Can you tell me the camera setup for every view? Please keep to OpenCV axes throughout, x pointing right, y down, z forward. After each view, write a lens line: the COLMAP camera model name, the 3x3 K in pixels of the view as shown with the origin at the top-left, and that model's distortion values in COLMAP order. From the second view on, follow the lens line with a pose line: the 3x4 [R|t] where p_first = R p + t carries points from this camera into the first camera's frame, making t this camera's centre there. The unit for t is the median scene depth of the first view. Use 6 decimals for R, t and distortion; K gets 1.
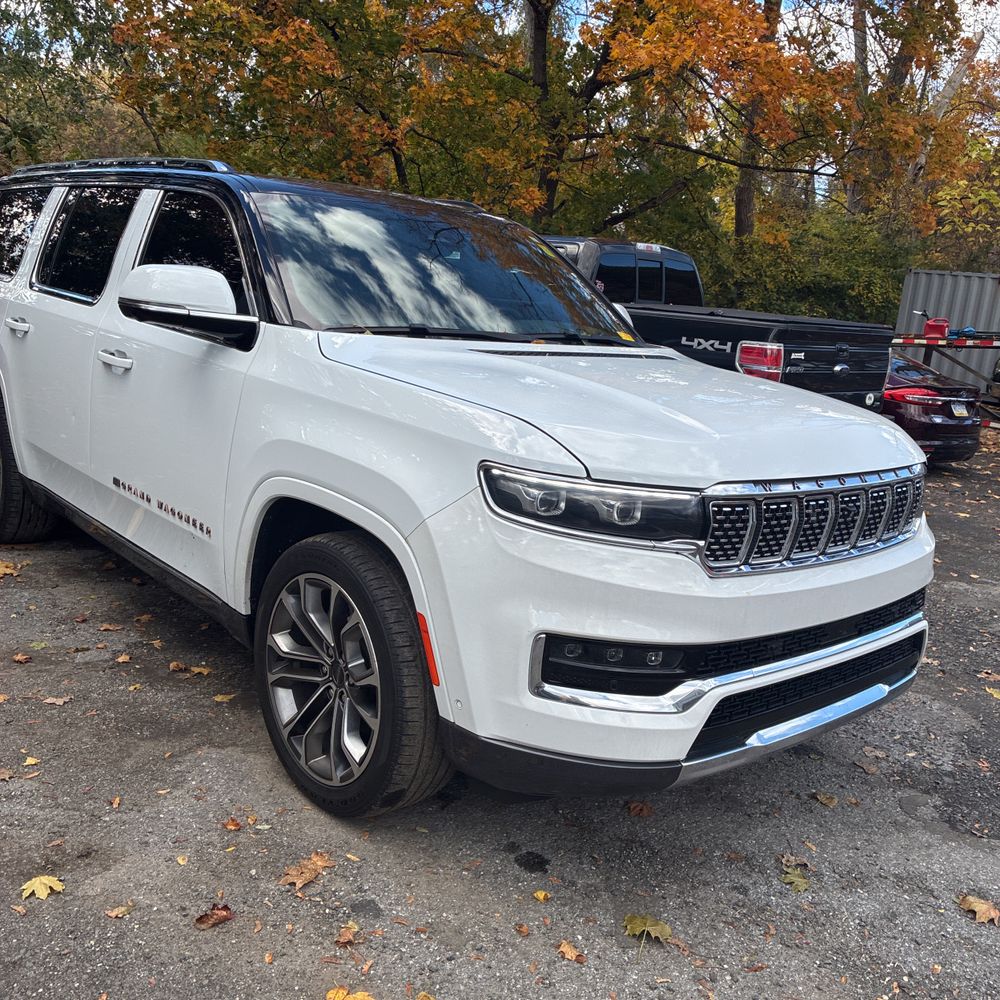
lens RADIAL K [[1078.1, 0, 557.8], [0, 1078.1, 512.9], [0, 0, 1]] dist [0.027751, 0.024848]
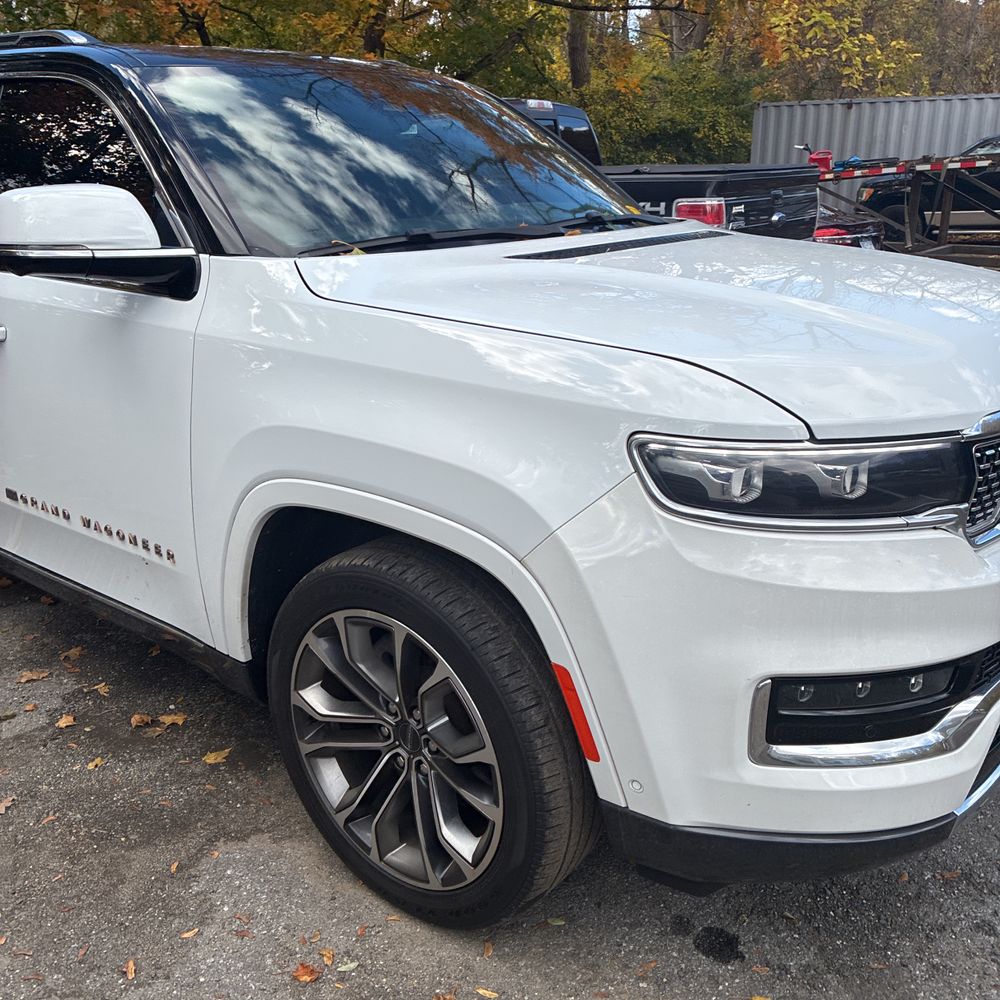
lens RADIAL K [[1061.6, 0, 532.5], [0, 1061.6, 503.0], [0, 0, 1]] dist [0.022033, 0.021029]
pose [[0.983403, -0.148088, 0.104825, -0.164844], [0.135769, 0.983895, 0.116264, -0.072275], [-0.120355, -0.100102, 0.987671, 0.288904]]
